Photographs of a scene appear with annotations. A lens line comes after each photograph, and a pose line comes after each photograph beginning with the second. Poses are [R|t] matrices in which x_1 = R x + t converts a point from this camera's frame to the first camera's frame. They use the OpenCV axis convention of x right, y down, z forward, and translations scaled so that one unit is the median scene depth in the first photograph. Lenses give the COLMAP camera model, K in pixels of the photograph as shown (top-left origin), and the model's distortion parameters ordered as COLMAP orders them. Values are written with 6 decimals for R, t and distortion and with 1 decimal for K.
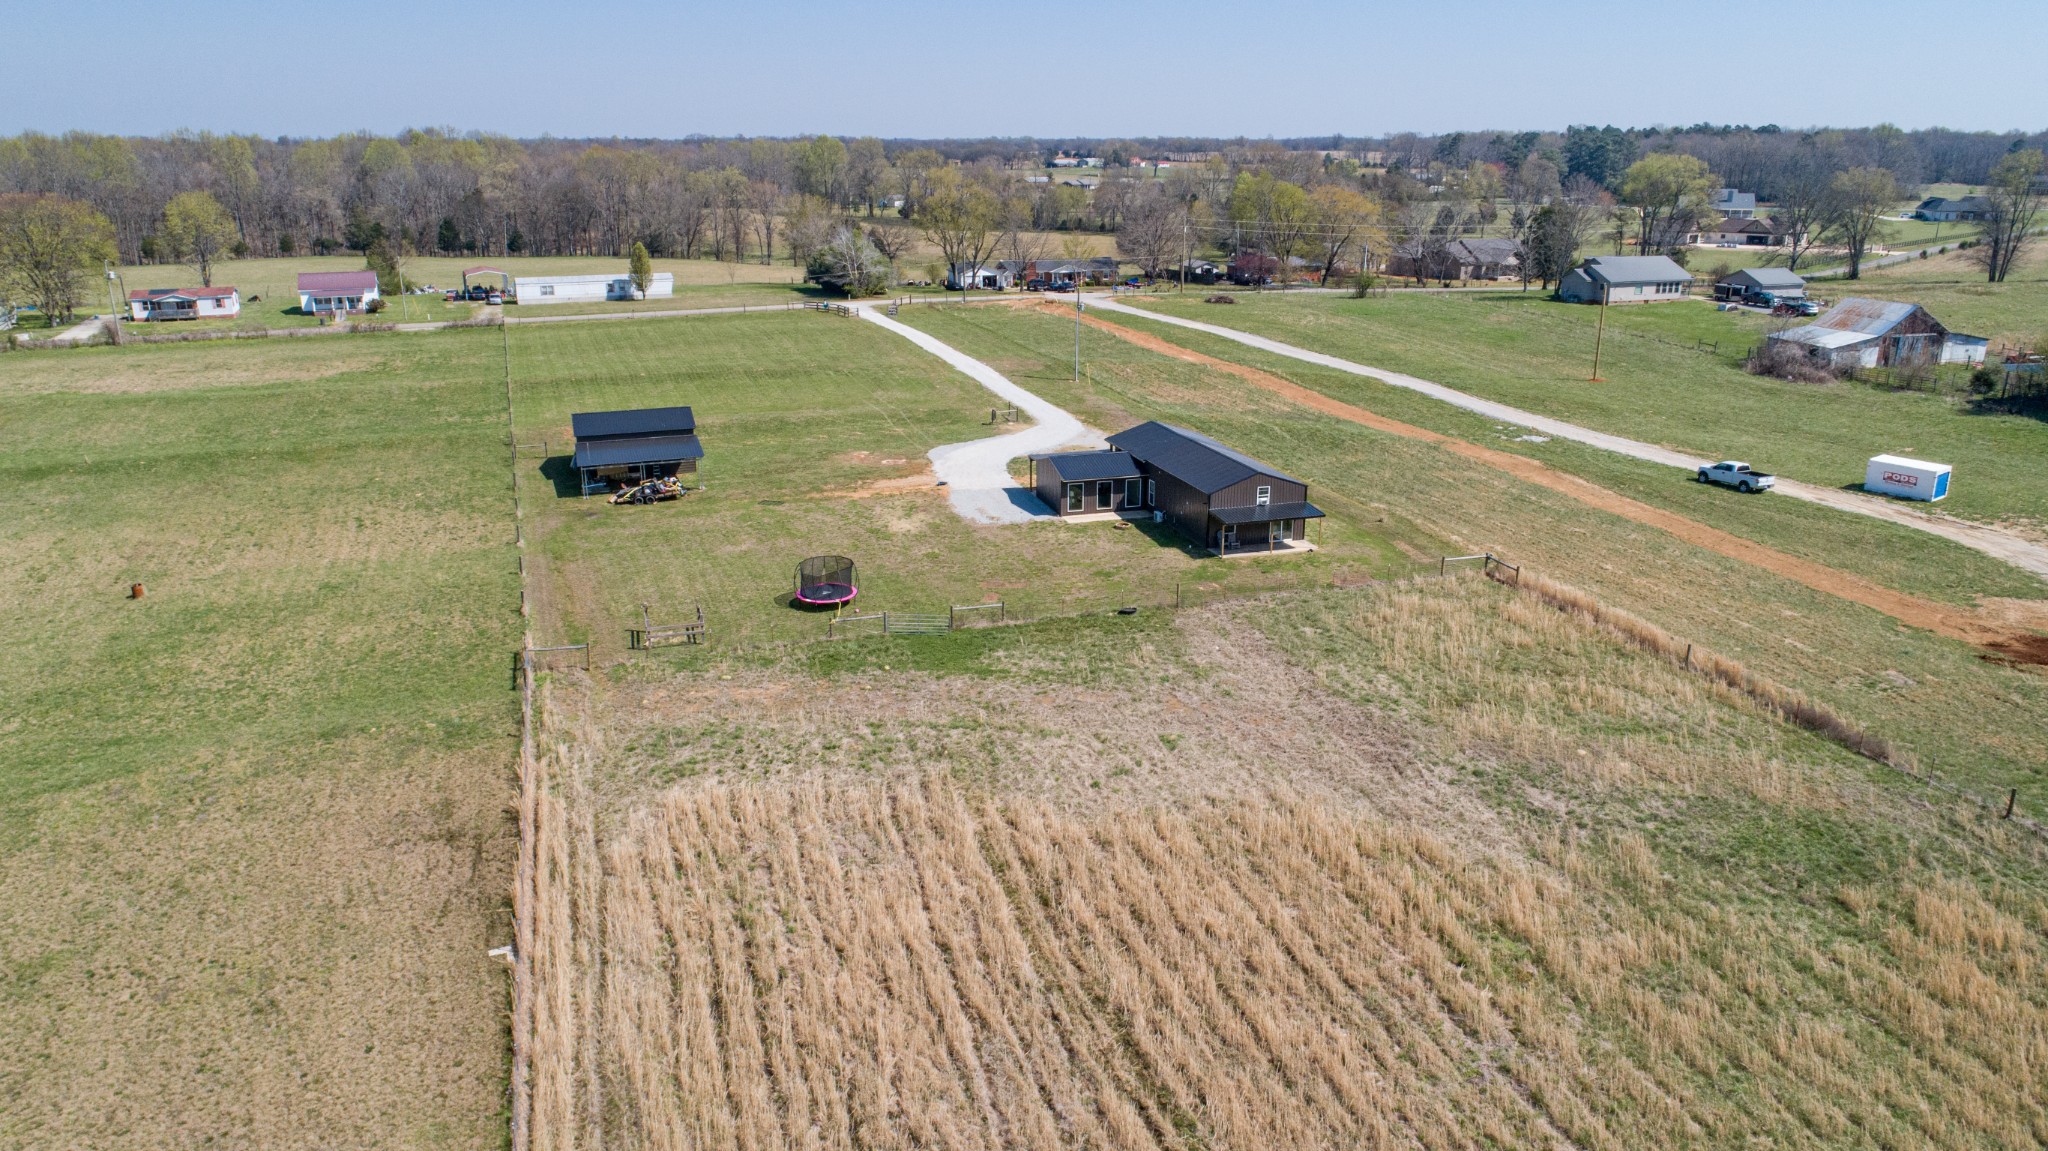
lens RADIAL K [[1383.5, 0, 1019.6], [0, 1383.5, 576.7], [0, 0, 1]] dist [-0.013519, 0.008560]
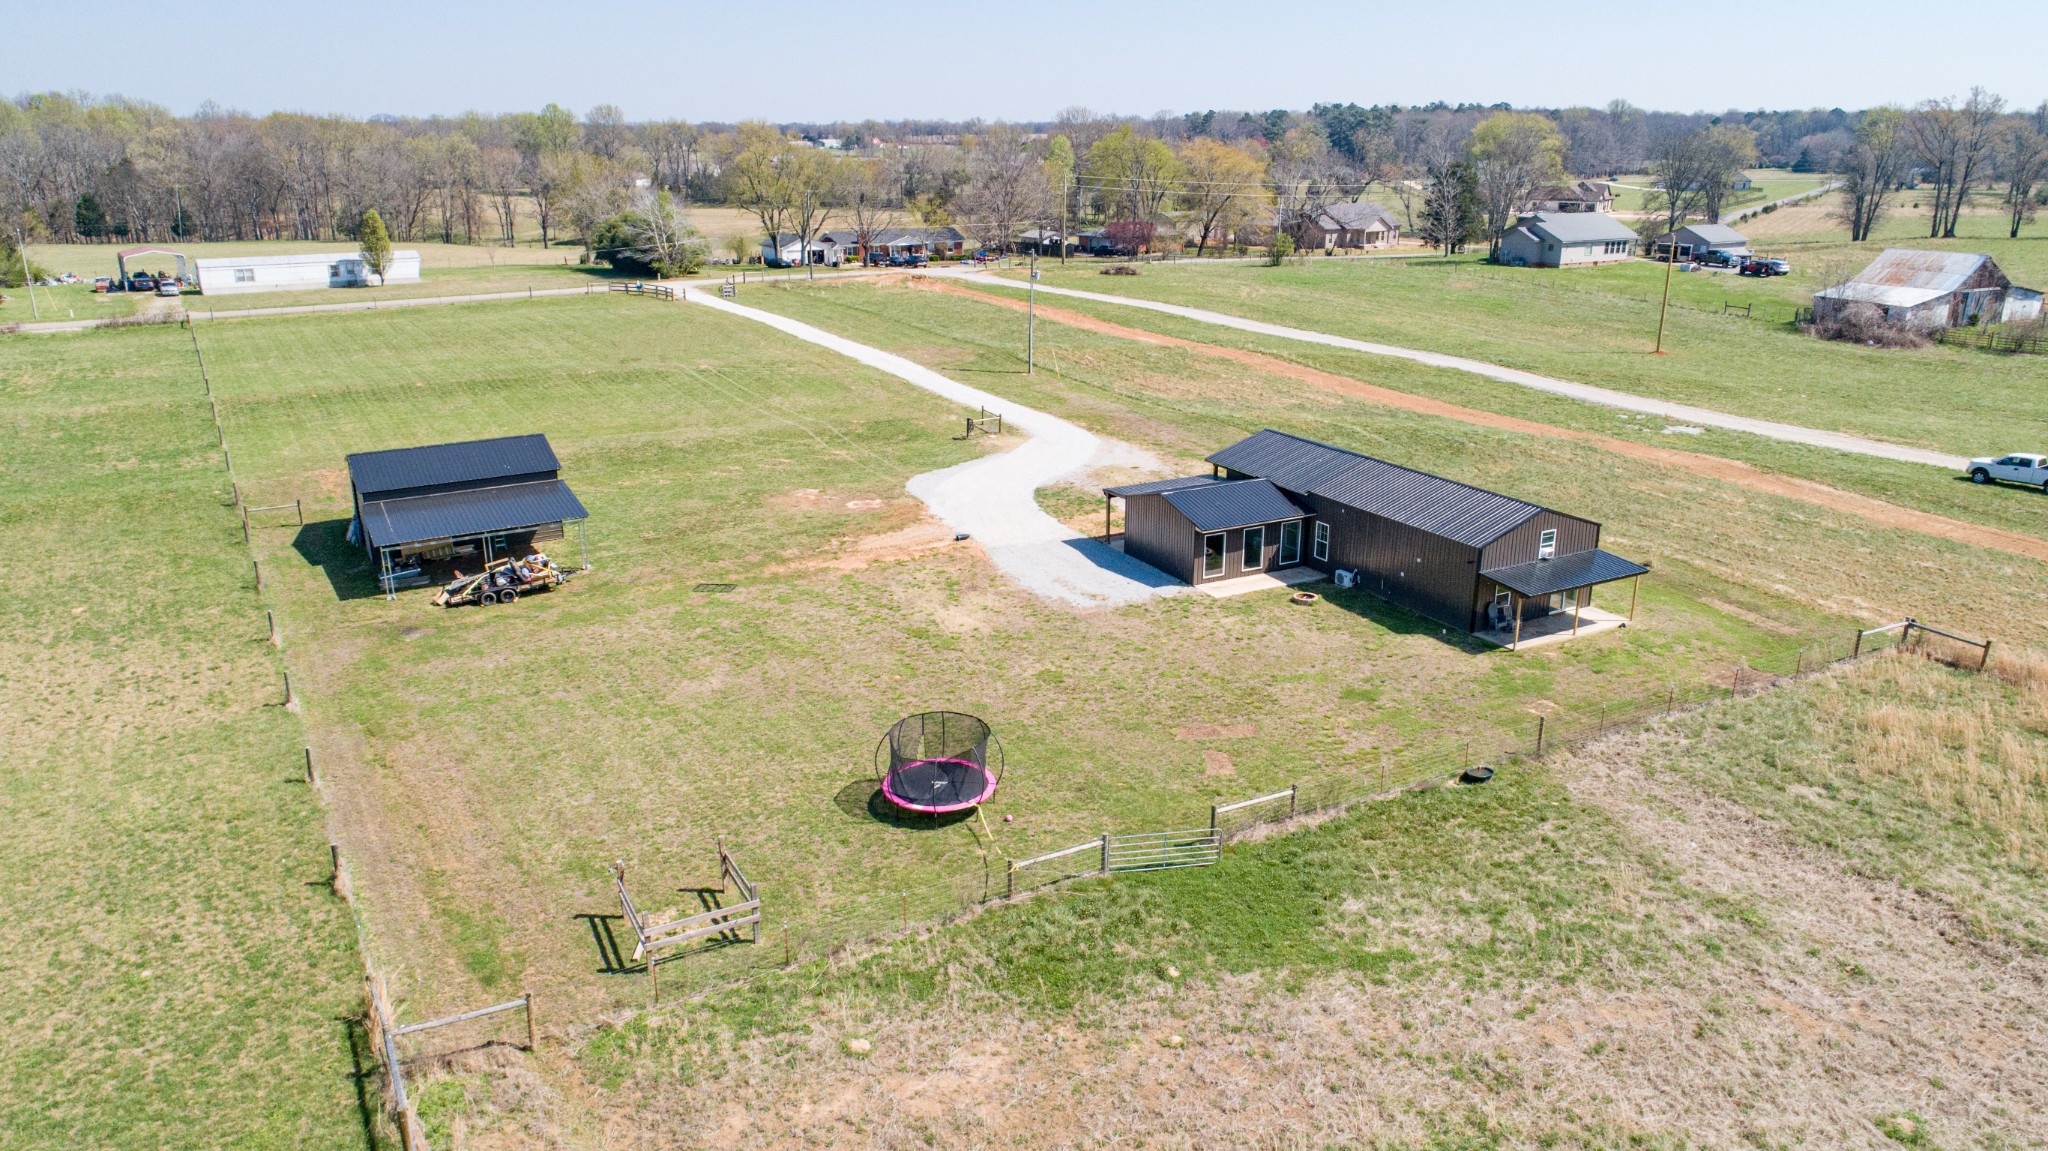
lens RADIAL K [[1383.5, 0, 1031.1], [0, 1383.5, 576.3], [0, 0, 1]] dist [-0.013519, 0.008560]
pose [[0.978924, -0.060634, 0.195017, -0.137714], [0.059167, 0.998159, 0.013348, -0.049882], [-0.195468, -0.001528, 0.980709, 0.314198]]
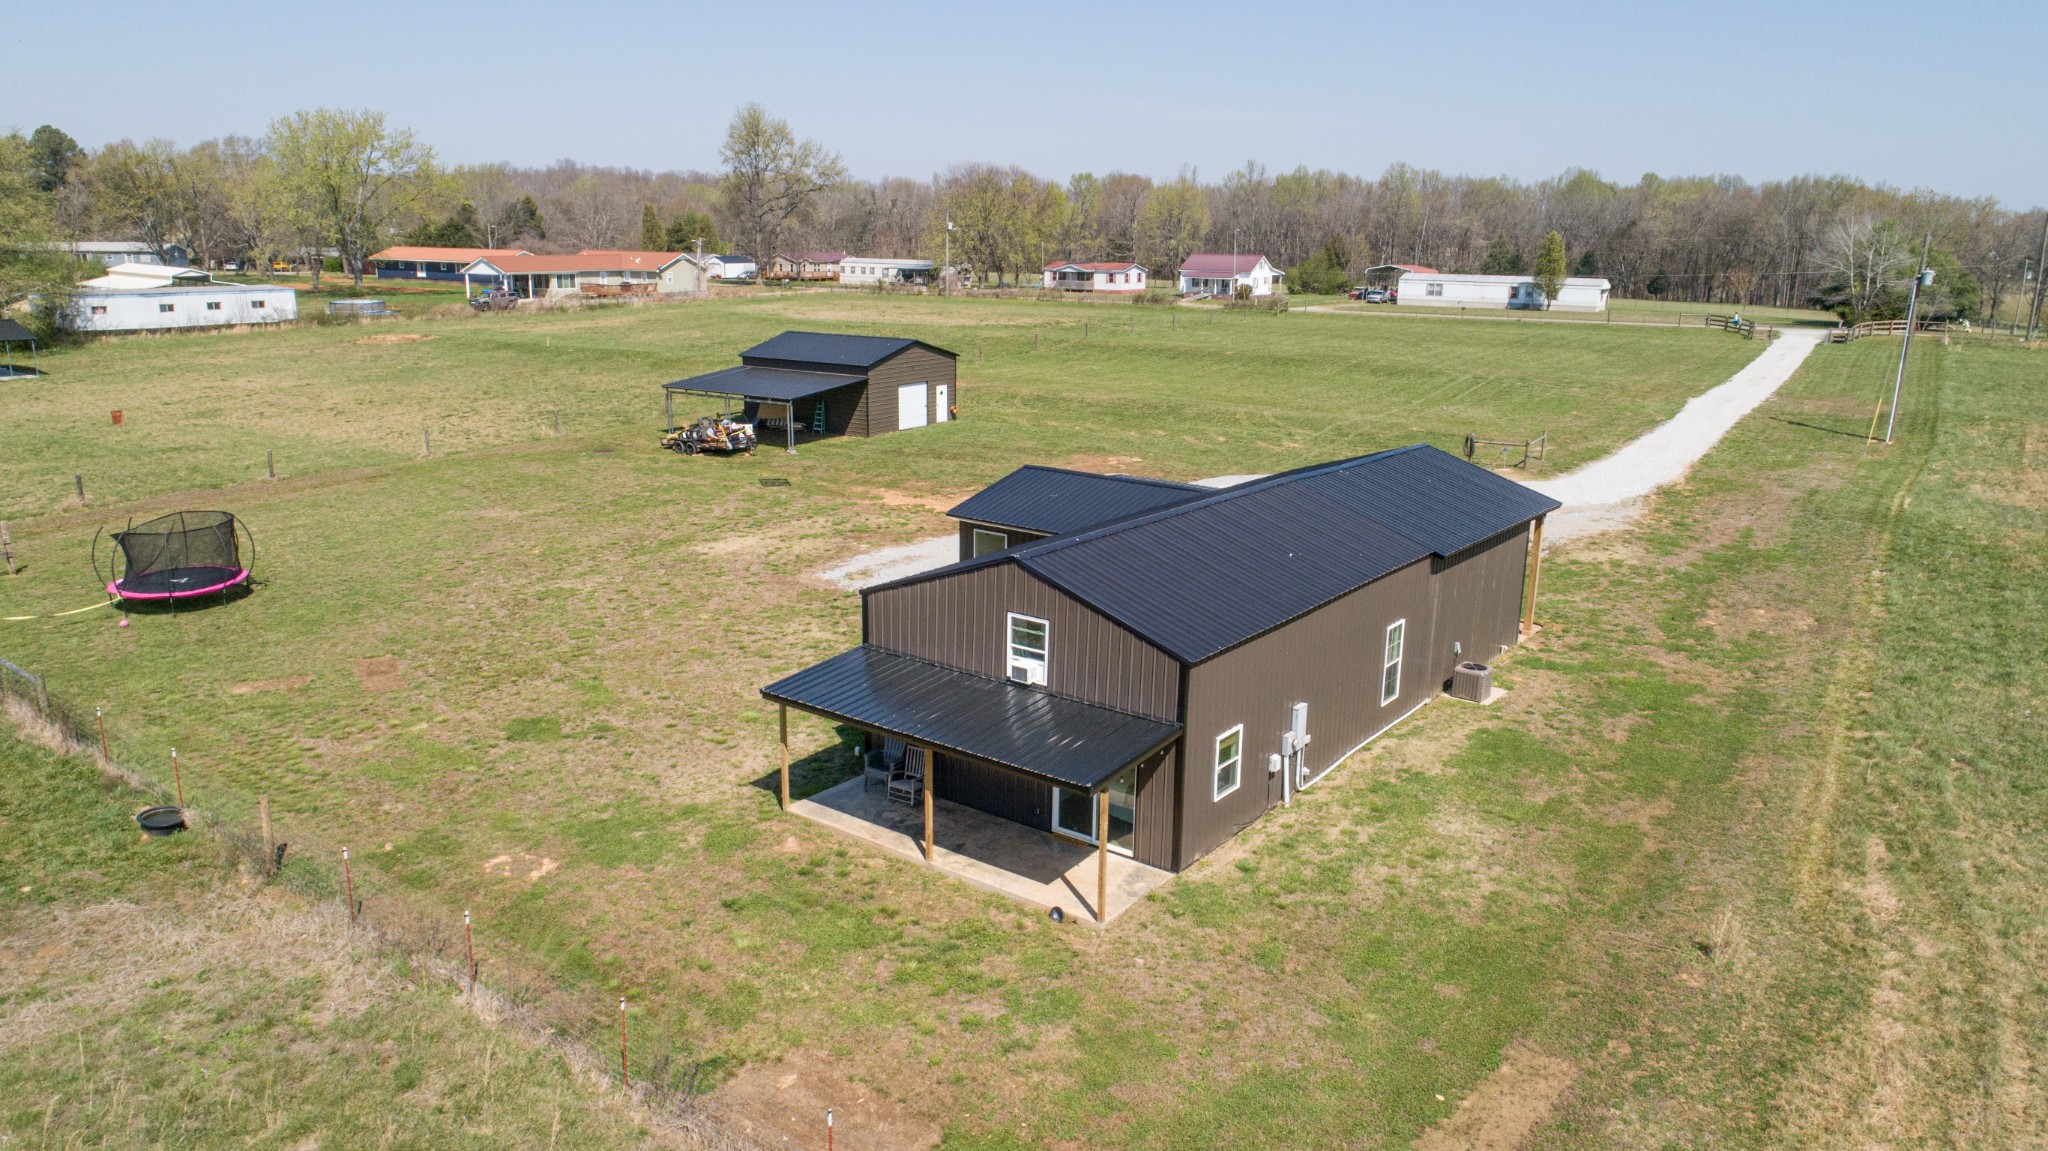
lens RADIAL K [[1383.5, 0, 1023.5], [0, 1383.5, 575.1], [0, 0, 1]] dist [-0.013519, 0.008560]
pose [[0.589171, 0.207358, -0.780948, 0.285155], [-0.258743, 0.964033, 0.060767, -0.066393], [0.765460, 0.166262, 0.621633, 0.622874]]
